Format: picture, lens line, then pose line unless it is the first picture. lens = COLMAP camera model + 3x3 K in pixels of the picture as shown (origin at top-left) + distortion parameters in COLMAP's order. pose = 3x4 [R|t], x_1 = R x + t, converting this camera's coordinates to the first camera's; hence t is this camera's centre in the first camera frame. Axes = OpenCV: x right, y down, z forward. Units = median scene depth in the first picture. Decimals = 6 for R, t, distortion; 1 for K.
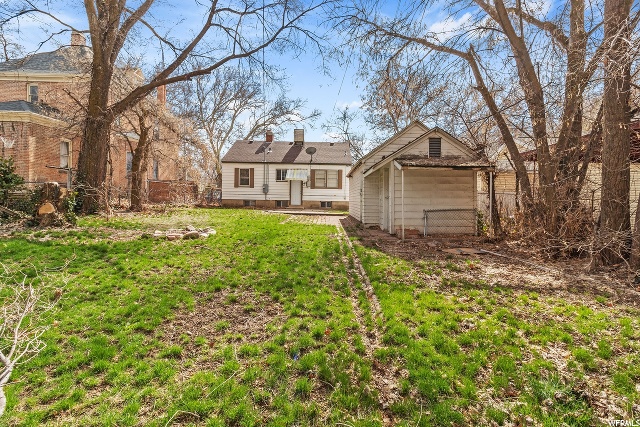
lens RADIAL K [[299.7, 0, 320.8], [0, 299.7, 213.1], [0, 0, 1]] dist [0.001071, -0.000279]
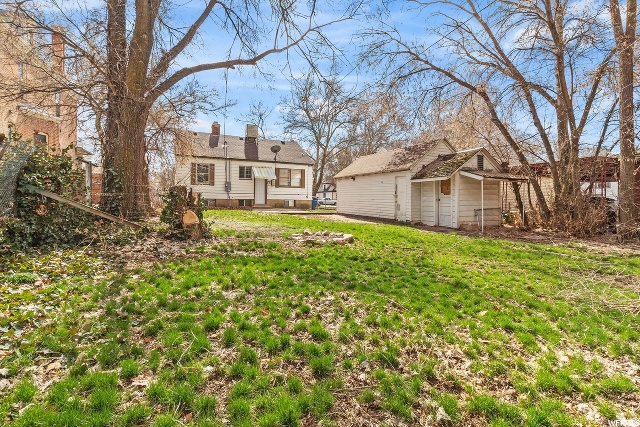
lens RADIAL K [[299.7, 0, 321.7], [0, 299.7, 211.3], [0, 0, 1]] dist [0.001071, -0.000279]
pose [[0.892580, -0.023637, 0.450270, -0.344113], [0.019566, 0.999715, 0.013695, -0.013347], [-0.450465, -0.003414, 0.892788, 0.048150]]
